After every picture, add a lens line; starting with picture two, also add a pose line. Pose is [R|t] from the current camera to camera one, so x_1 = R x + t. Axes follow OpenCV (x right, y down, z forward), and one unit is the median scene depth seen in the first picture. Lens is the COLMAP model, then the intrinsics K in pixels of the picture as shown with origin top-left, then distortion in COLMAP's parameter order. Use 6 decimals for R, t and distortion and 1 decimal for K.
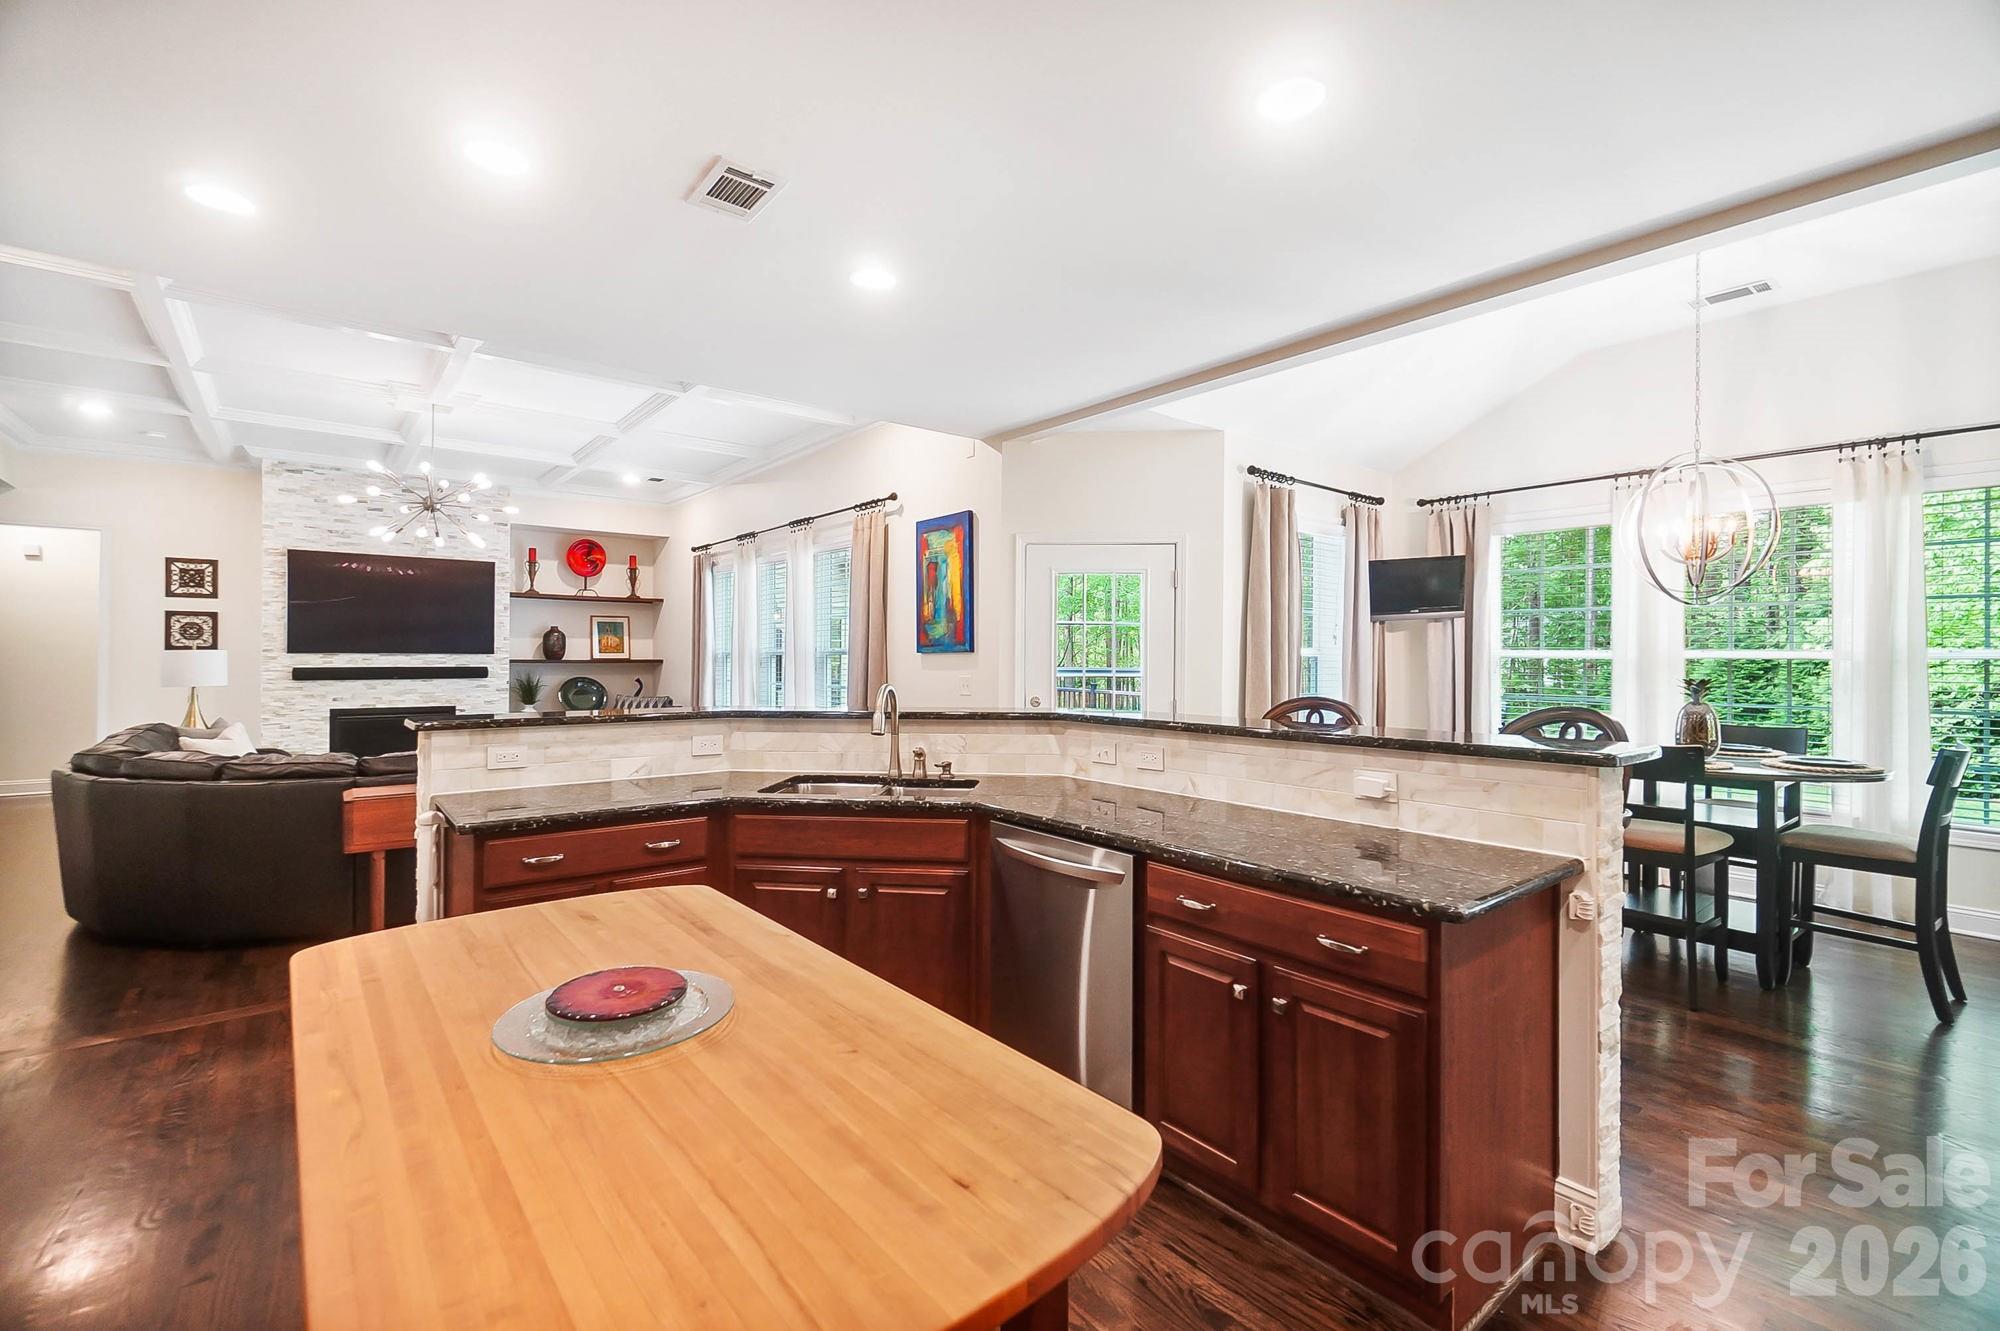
lens RADIAL K [[866.1, 0, 998.4], [0, 866.1, 659.6], [0, 0, 1]] dist [-0.000417, -0.002151]
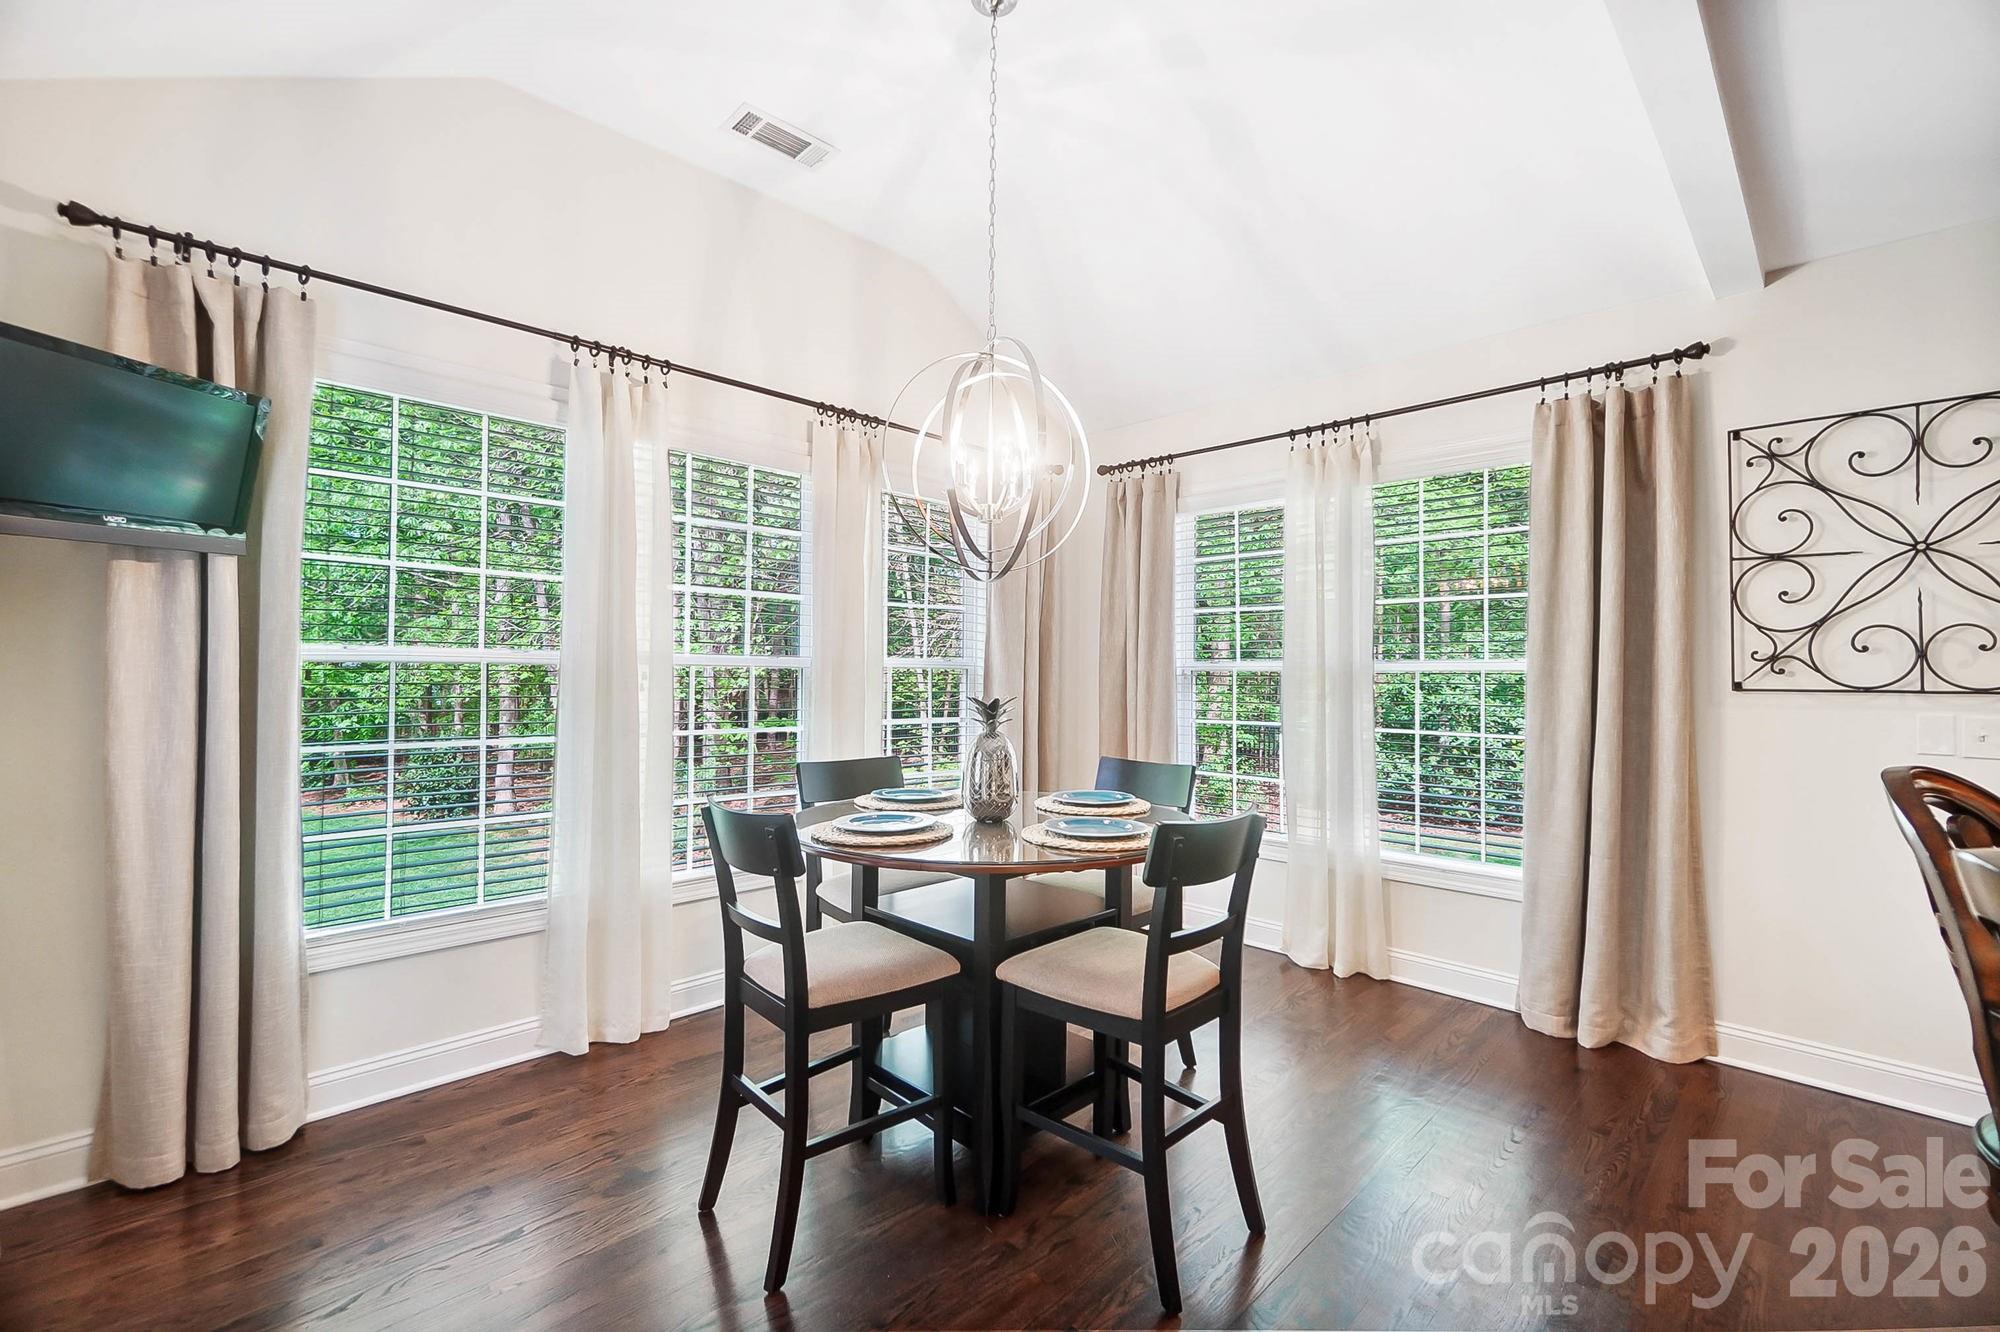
lens RADIAL K [[866.1, 0, 1000.5], [0, 866.1, 663.5], [0, 0, 1]] dist [-0.000417, -0.002151]
pose [[-0.103950, 0.005159, 0.994569, 0.107720], [-0.002197, 0.999983, -0.005417, 0.001562], [-0.994580, -0.002748, -0.103937, 0.685571]]
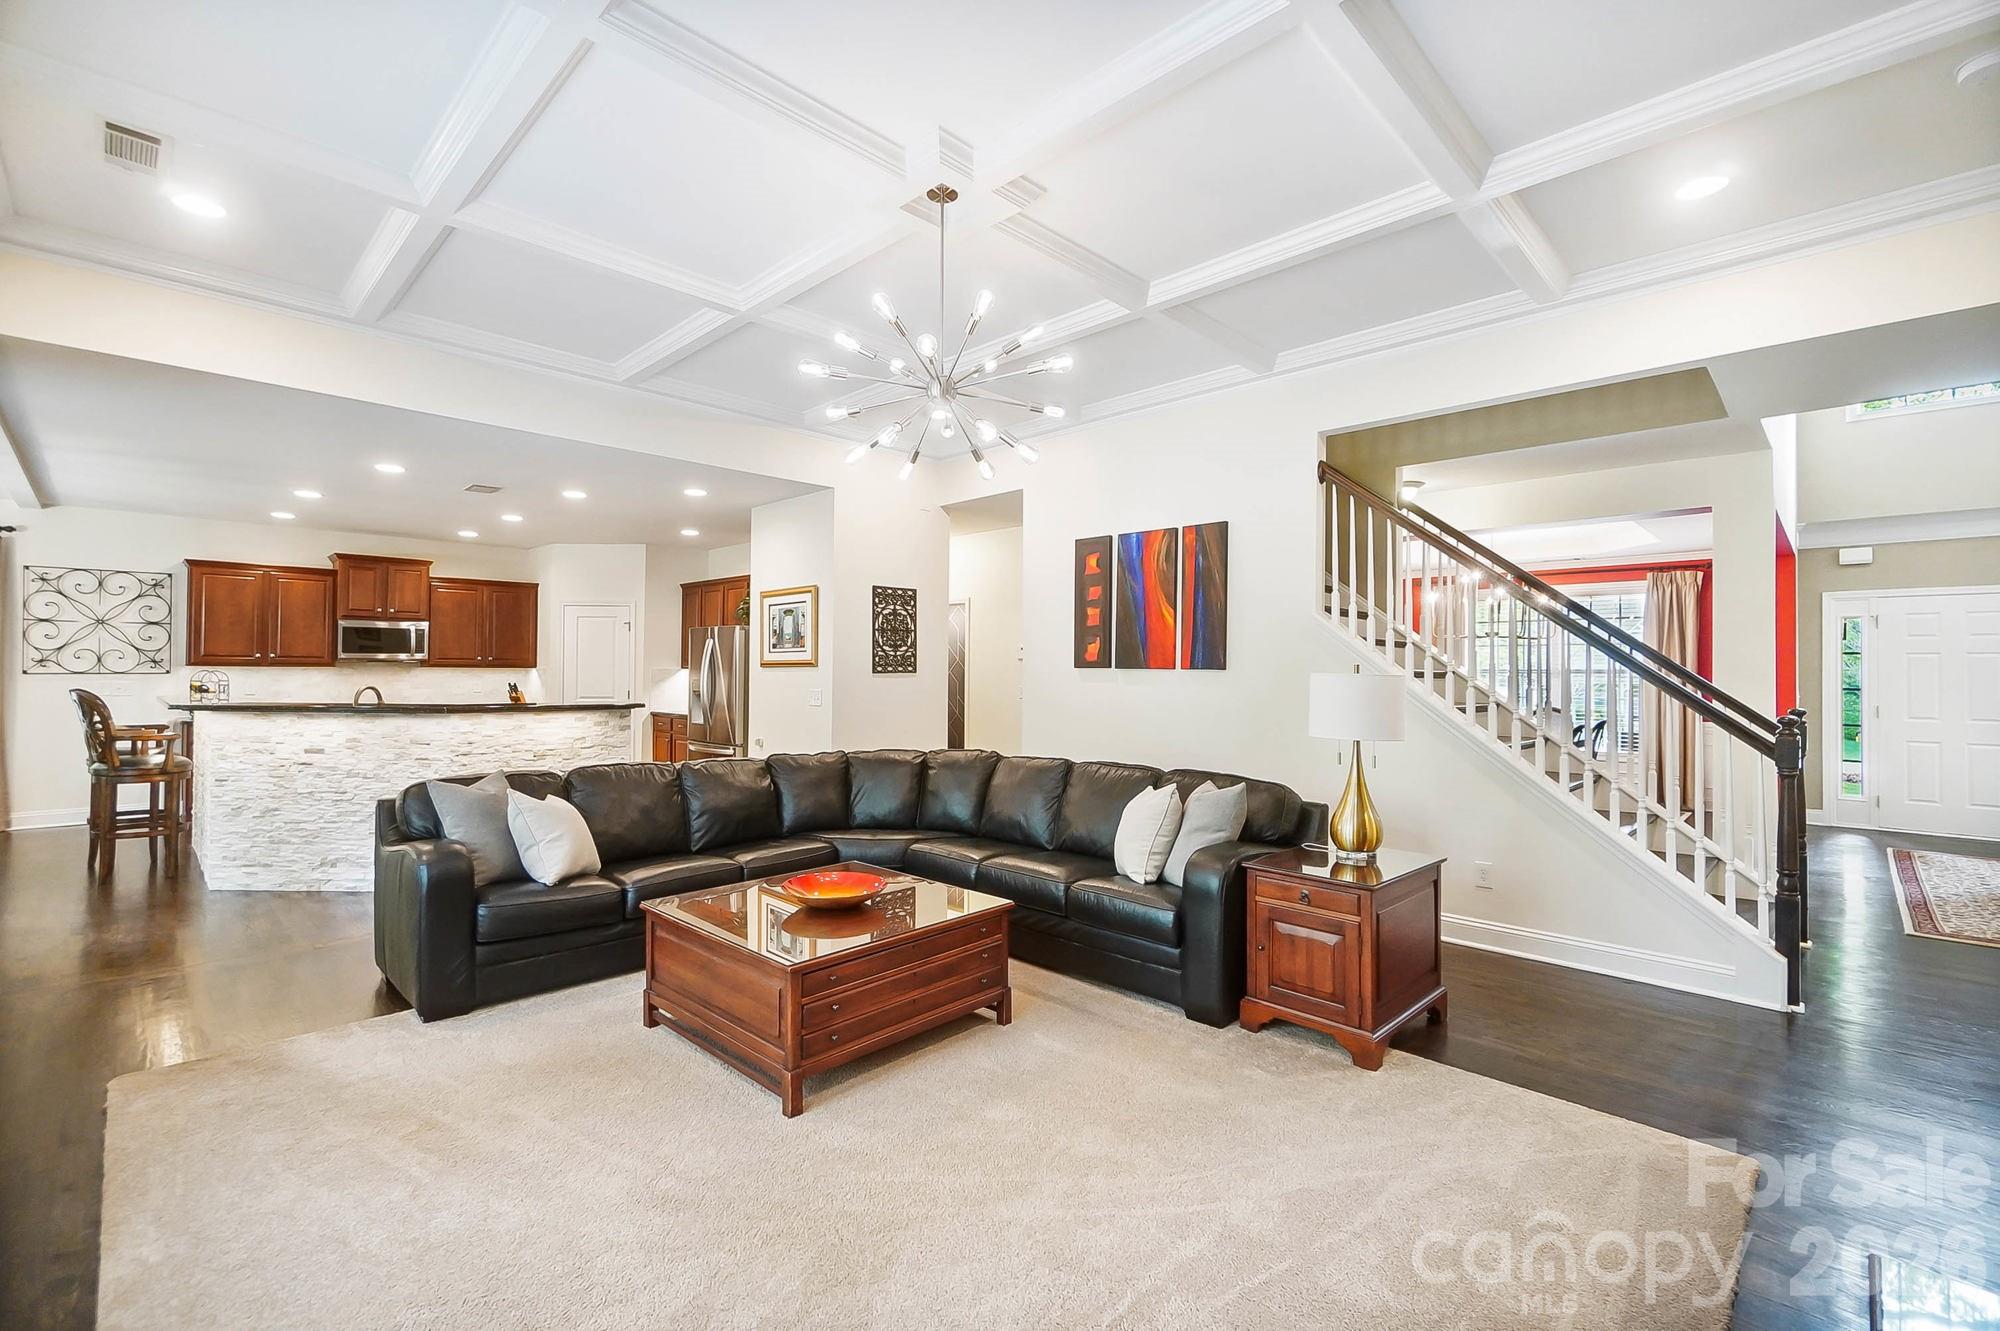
lens RADIAL K [[866.1, 0, 988.2], [0, 866.1, 656.4], [0, 0, 1]] dist [-0.000417, -0.002151]
pose [[-0.993811, -0.013684, -0.110238, -0.623157], [-0.012425, 0.999850, -0.012094, -0.012121], [0.110387, -0.010649, -0.993832, 1.532299]]
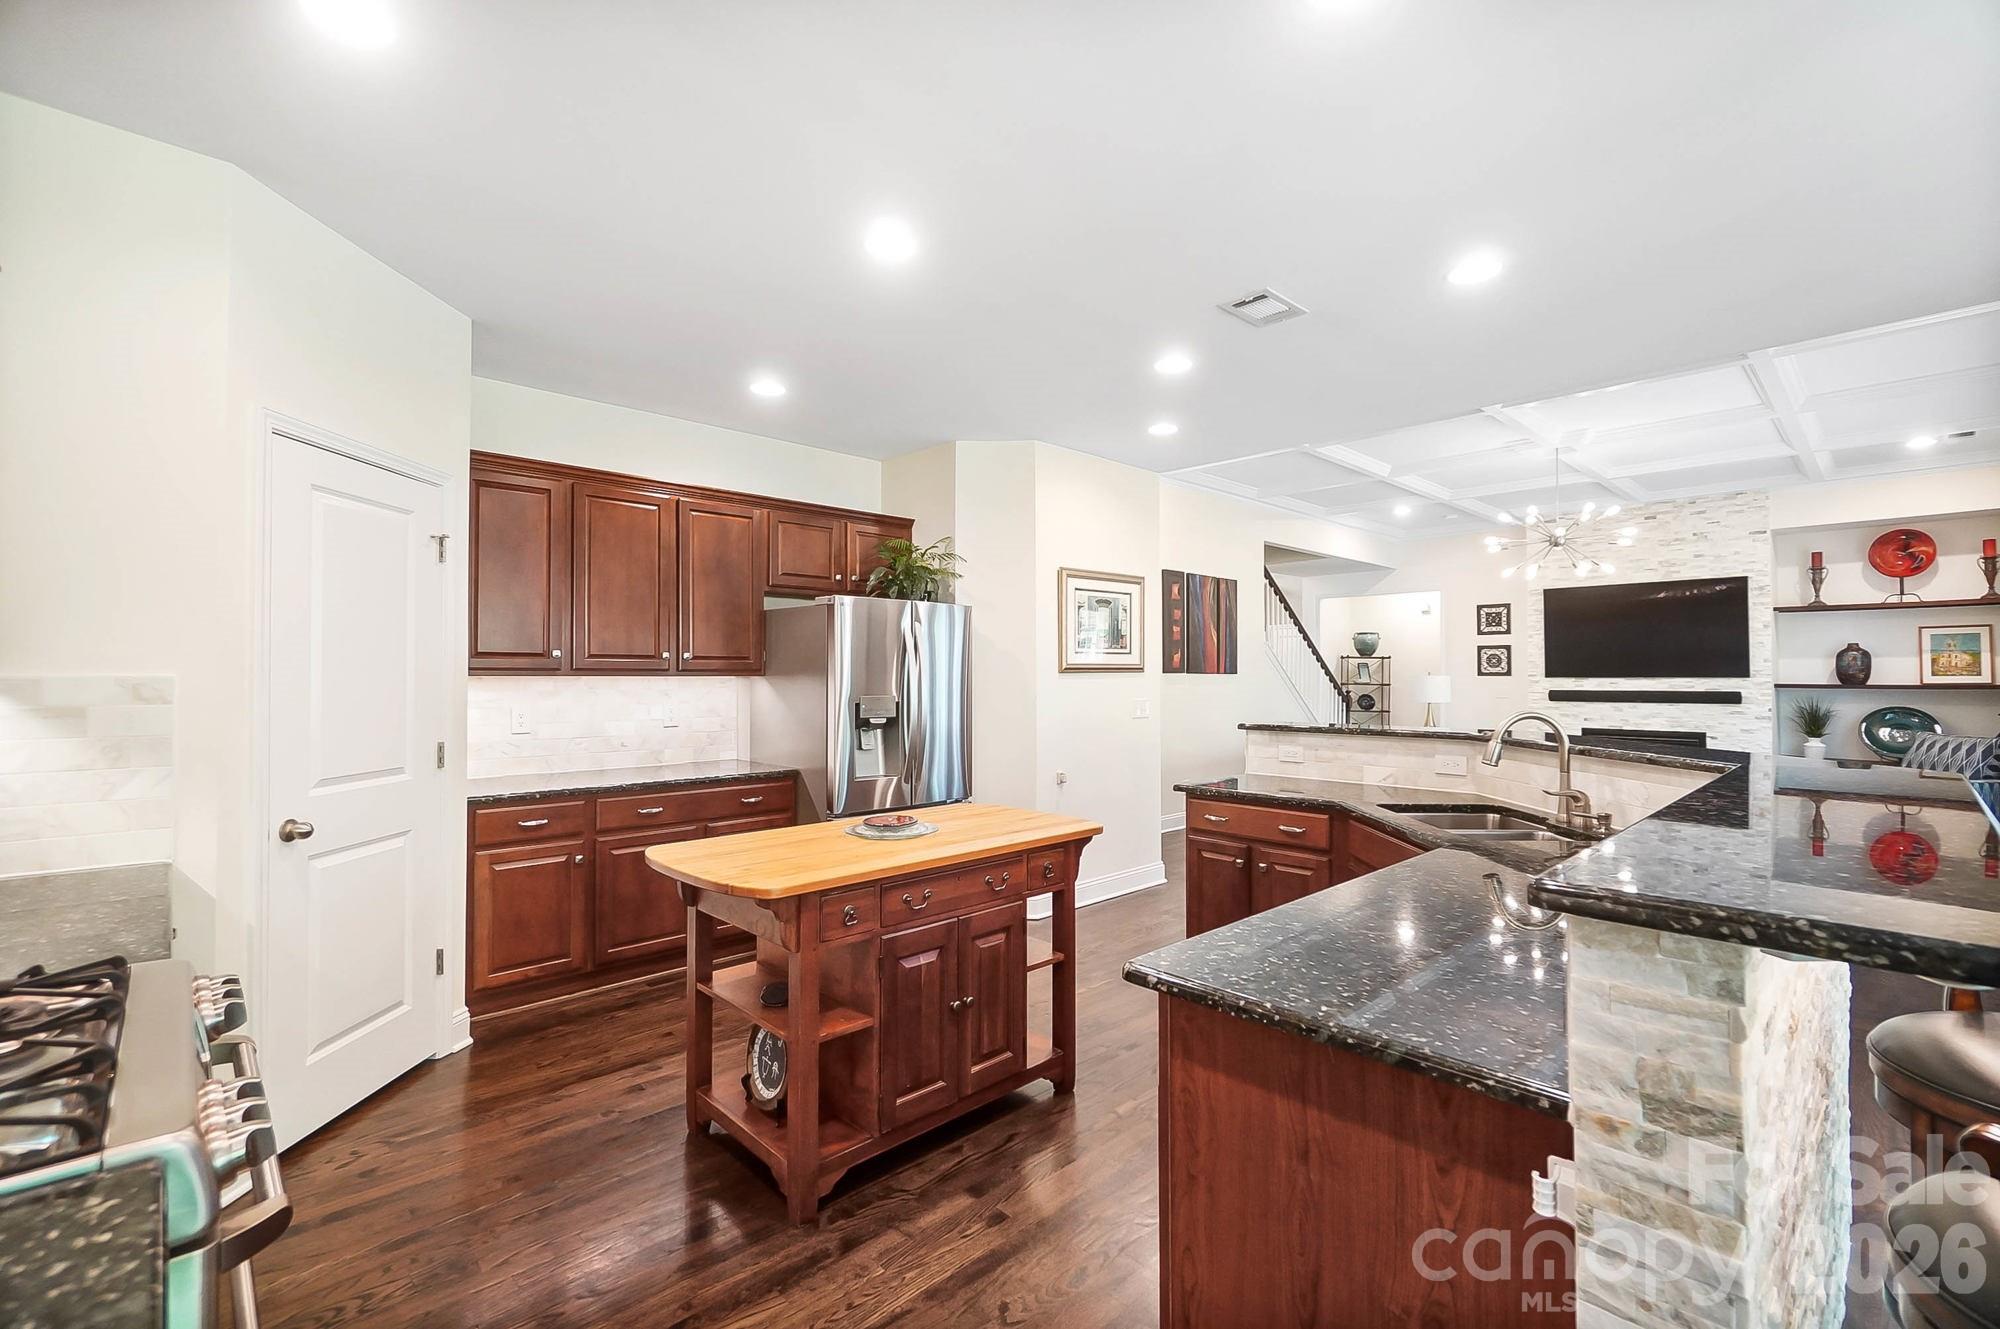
lens RADIAL K [[866.1, 0, 992.4], [0, 866.1, 663.6], [0, 0, 1]] dist [-0.000417, -0.002151]
pose [[0.076562, -0.020923, -0.996845, 0.373475], [-0.003355, 0.999769, -0.021242, 0.001092], [0.997059, 0.004971, 0.076474, 0.212952]]
